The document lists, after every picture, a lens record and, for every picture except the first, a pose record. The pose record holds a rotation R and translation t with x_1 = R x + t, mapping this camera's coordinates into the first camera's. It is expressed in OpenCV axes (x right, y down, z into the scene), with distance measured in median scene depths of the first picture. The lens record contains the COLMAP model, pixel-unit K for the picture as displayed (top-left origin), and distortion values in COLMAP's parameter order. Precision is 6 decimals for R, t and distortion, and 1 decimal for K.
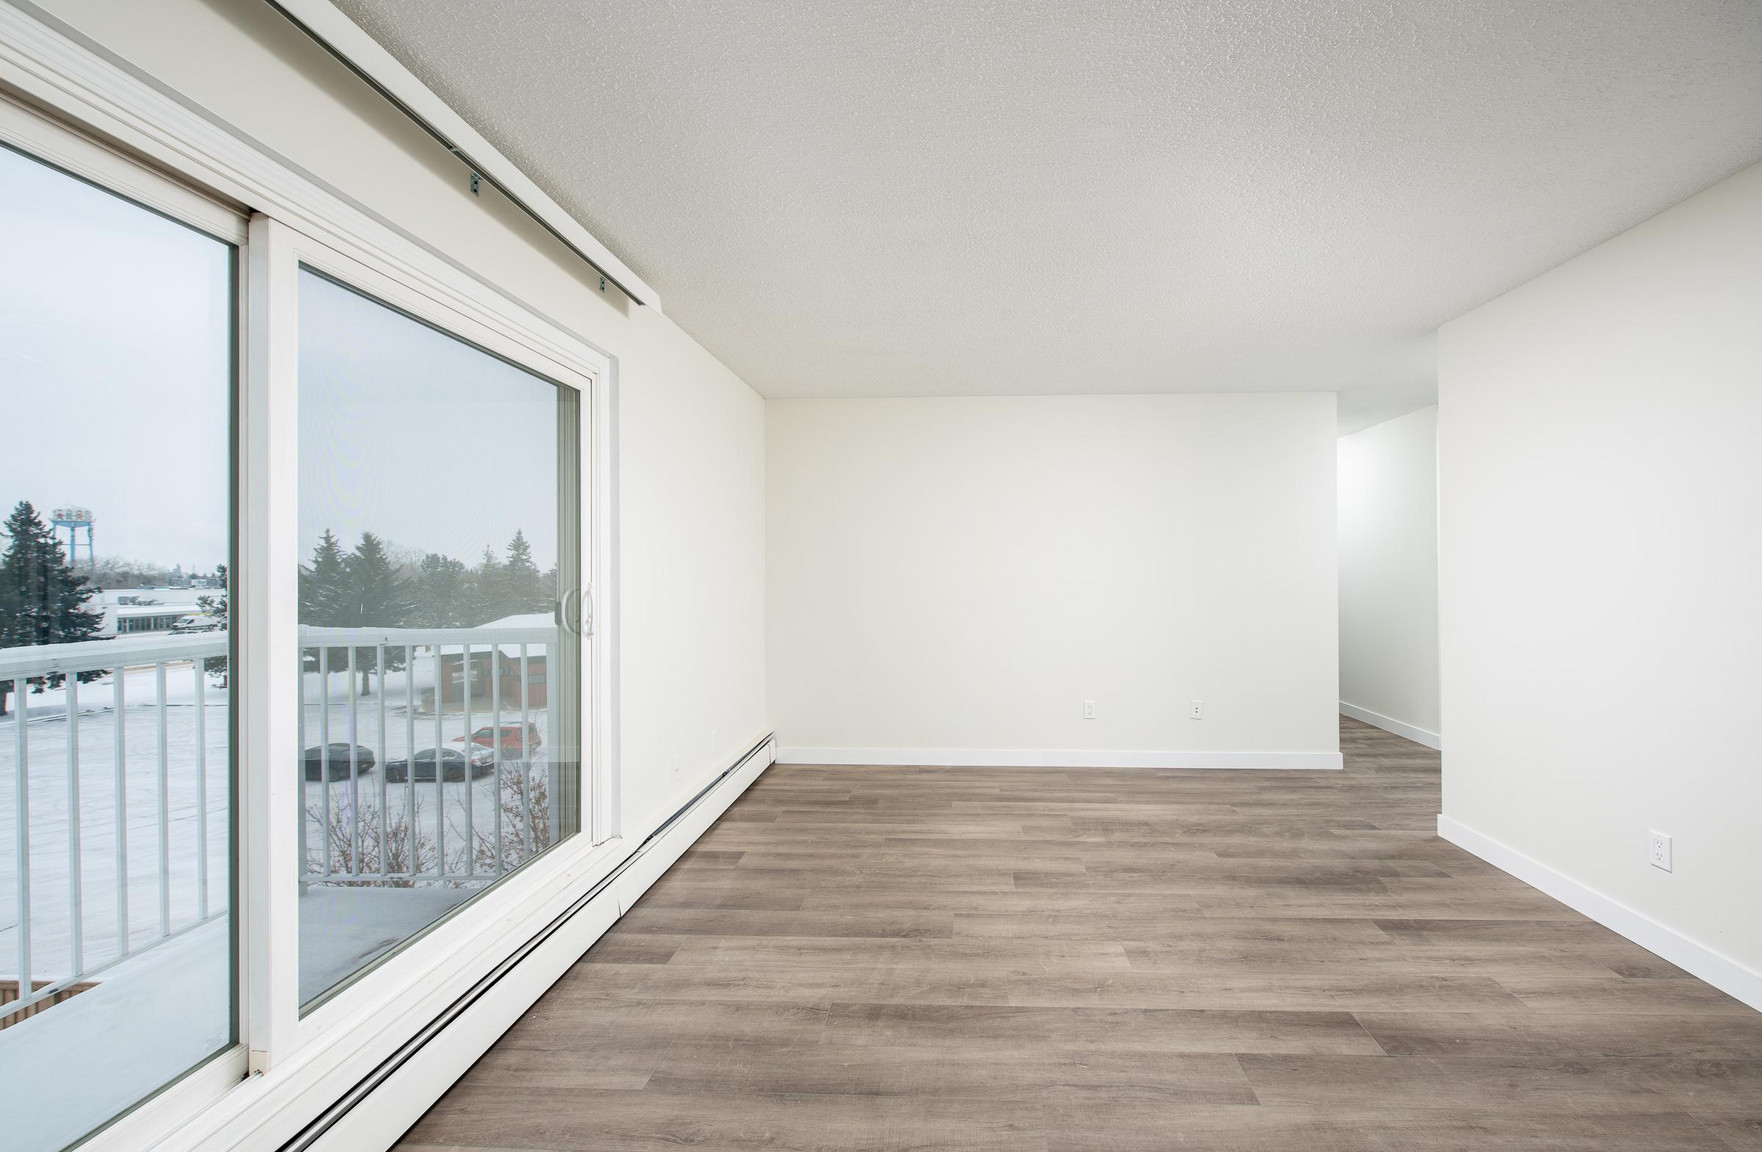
lens RADIAL K [[667.0, 0, 872.7], [0, 667.0, 570.1], [0, 0, 1]] dist [0.002699, -0.001491]
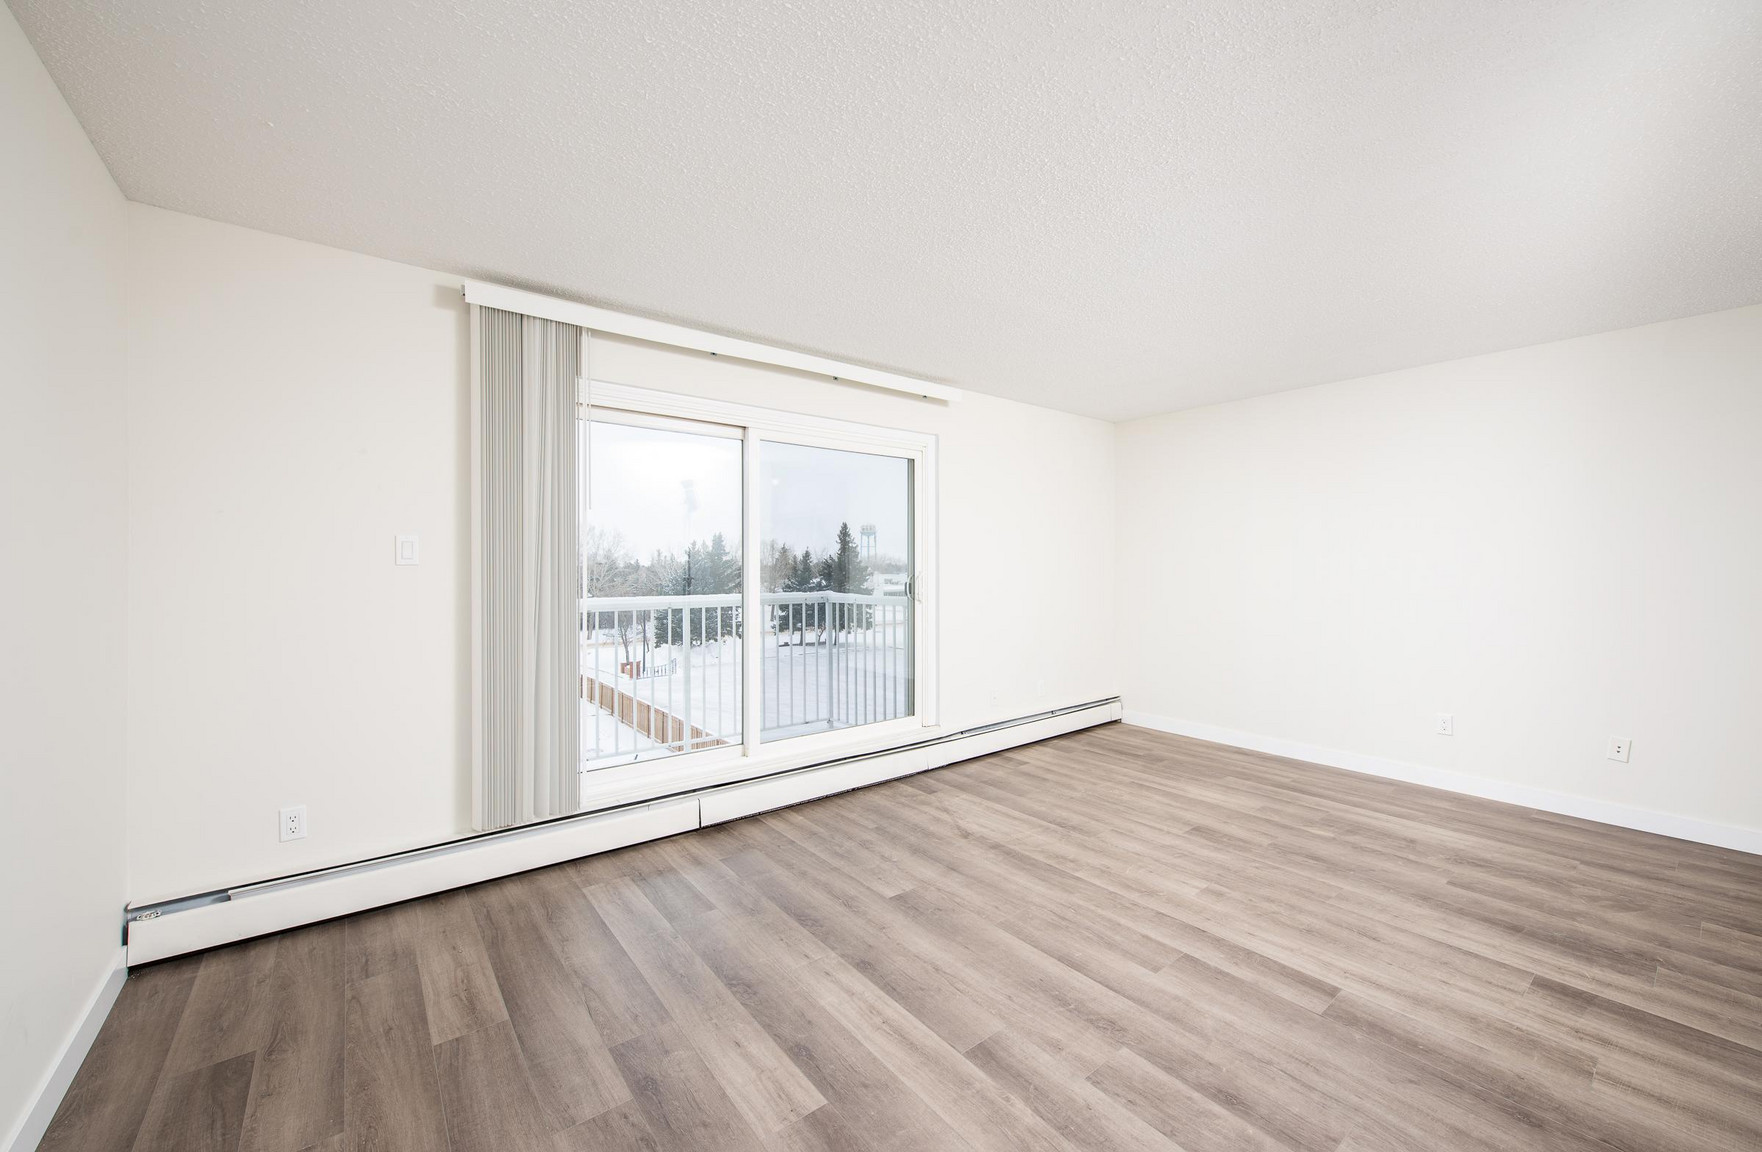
lens RADIAL K [[667.0, 0, 919.6], [0, 667.0, 568.8], [0, 0, 1]] dist [0.002699, -0.001491]
pose [[0.675348, 0.006800, -0.737468, 0.823808], [0.001337, 0.999945, 0.010445, -0.004472], [0.737498, -0.008040, 0.675302, -0.147485]]
